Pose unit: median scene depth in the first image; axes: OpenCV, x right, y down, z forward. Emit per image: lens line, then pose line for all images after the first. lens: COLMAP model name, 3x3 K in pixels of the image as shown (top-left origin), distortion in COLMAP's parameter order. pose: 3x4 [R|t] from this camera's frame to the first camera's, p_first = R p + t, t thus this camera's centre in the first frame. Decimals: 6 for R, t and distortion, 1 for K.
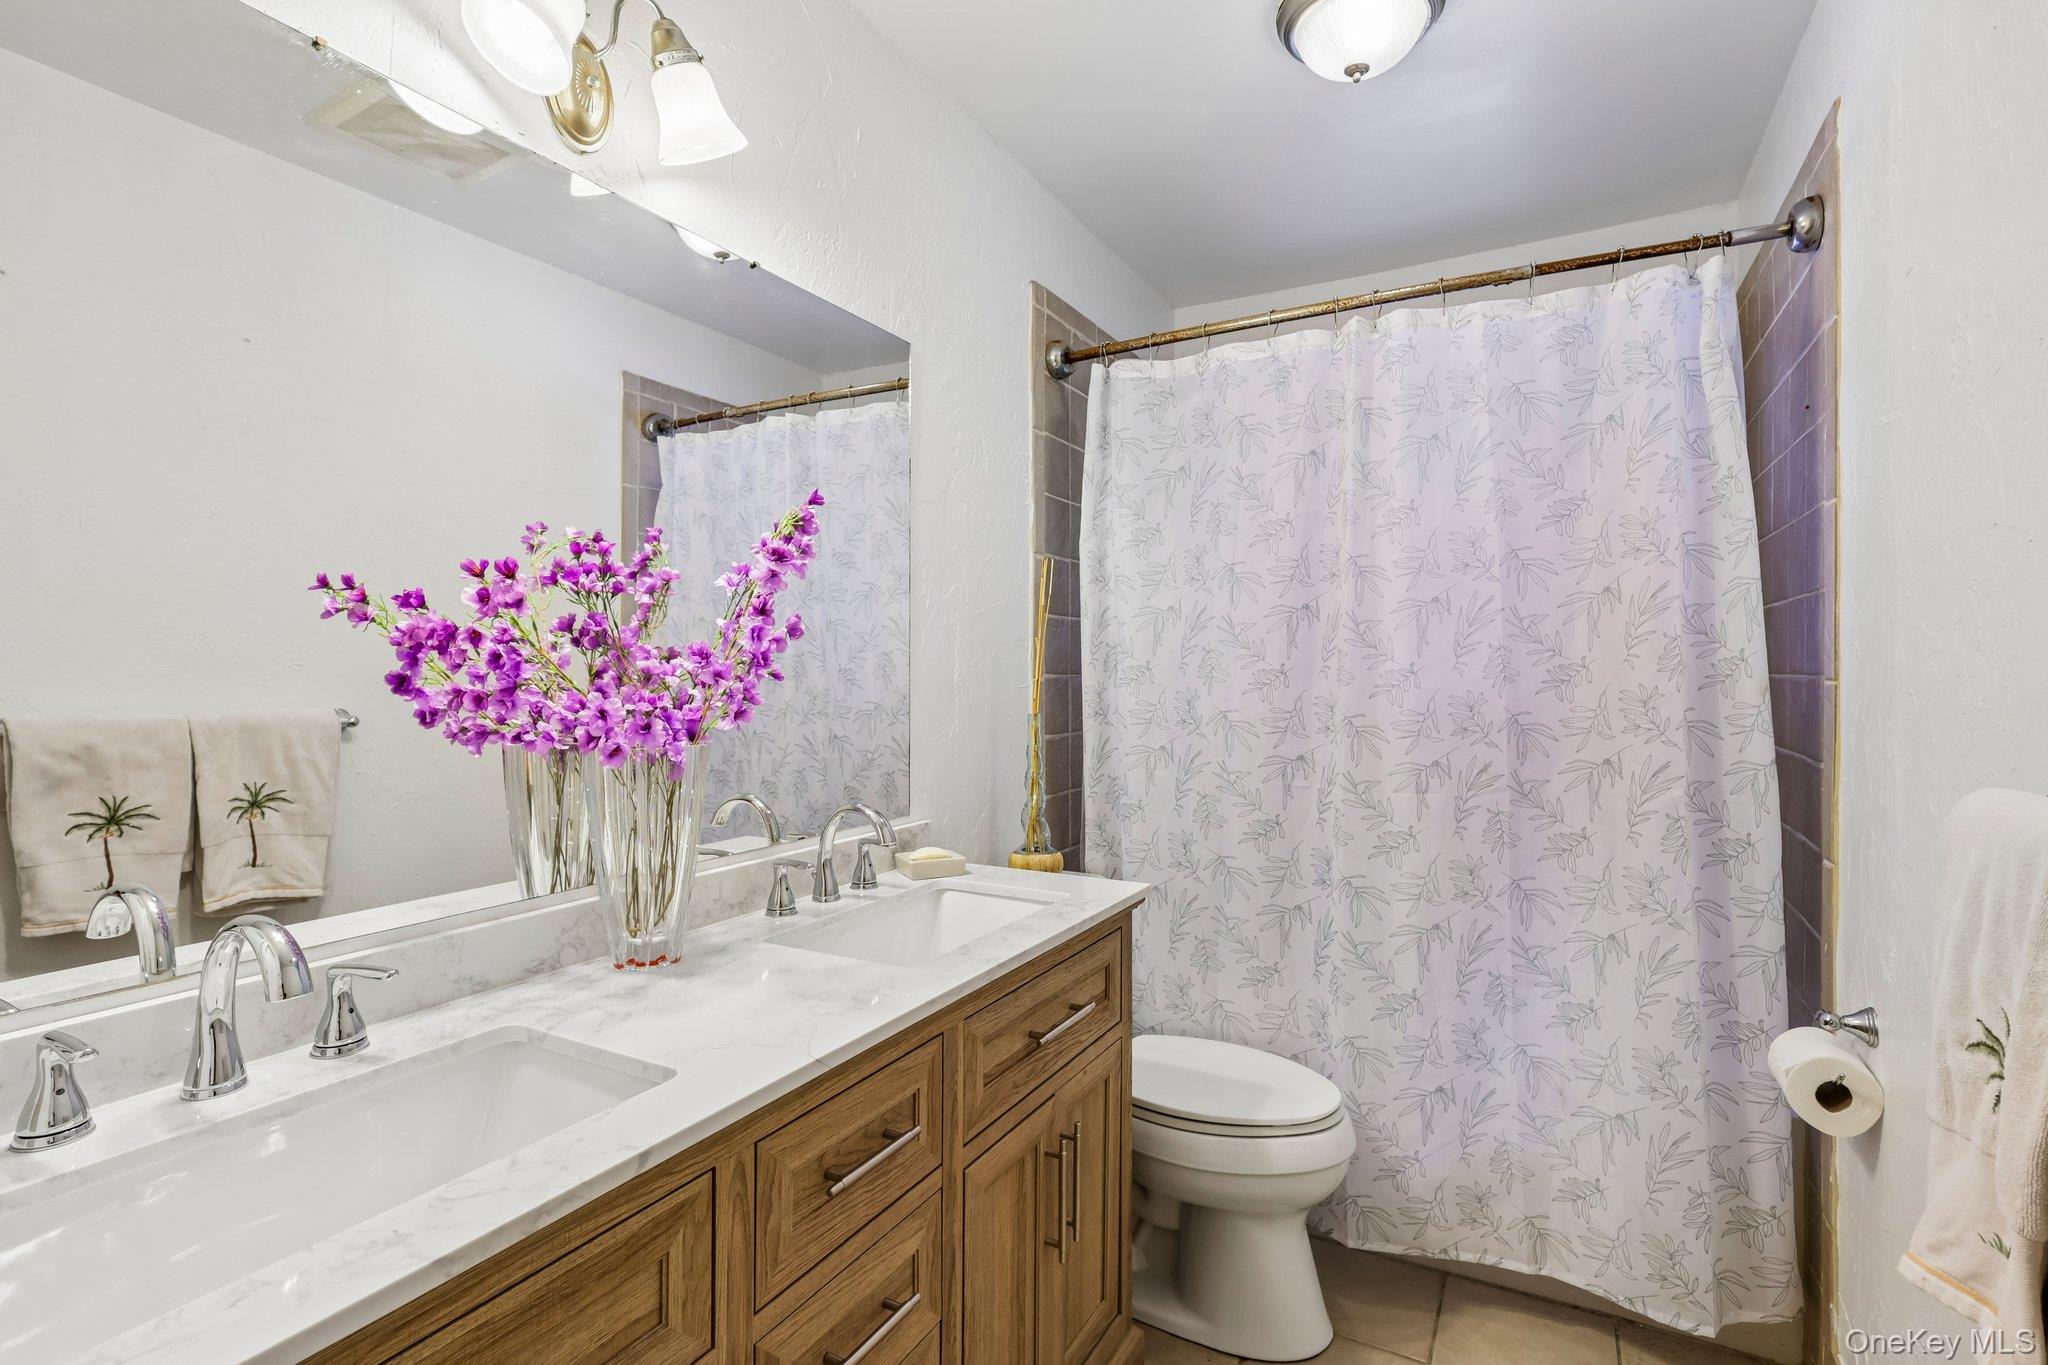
lens RADIAL K [[953.3, 0, 1021.3], [0, 953.3, 677.0], [0, 0, 1]] dist [-0.002363, 0.001833]
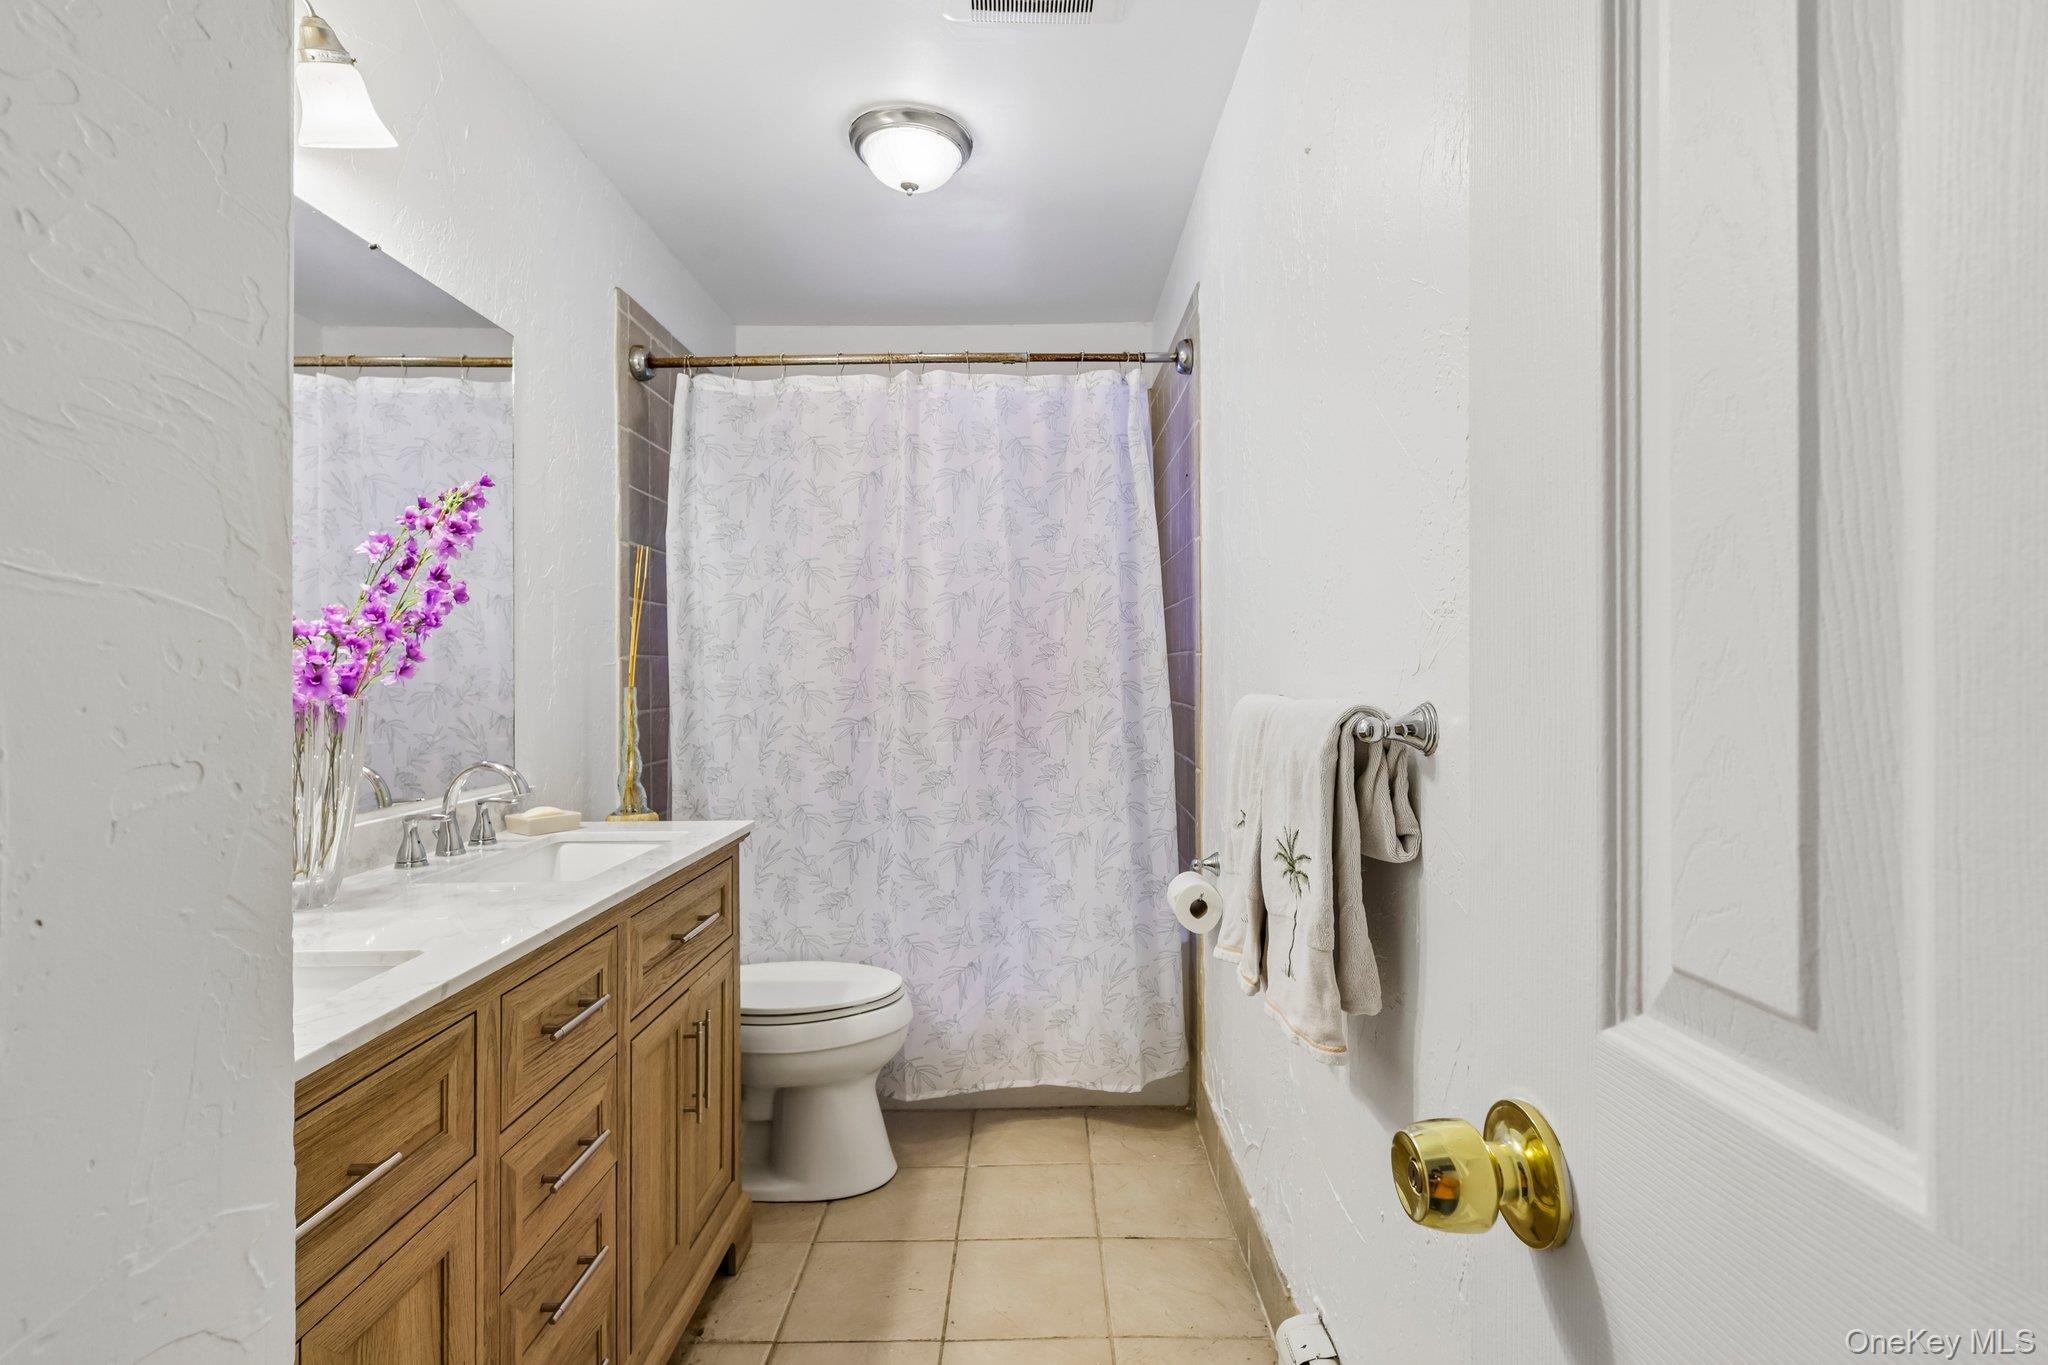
lens RADIAL K [[953.3, 0, 1021.3], [0, 953.3, 677.0], [0, 0, 1]] dist [-0.002363, 0.001833]
pose [[0.880392, -0.007184, 0.474193, -0.128580], [0.008072, 0.999967, 0.000161, 0.035644], [-0.474178, 0.003686, 0.880421, -0.207651]]
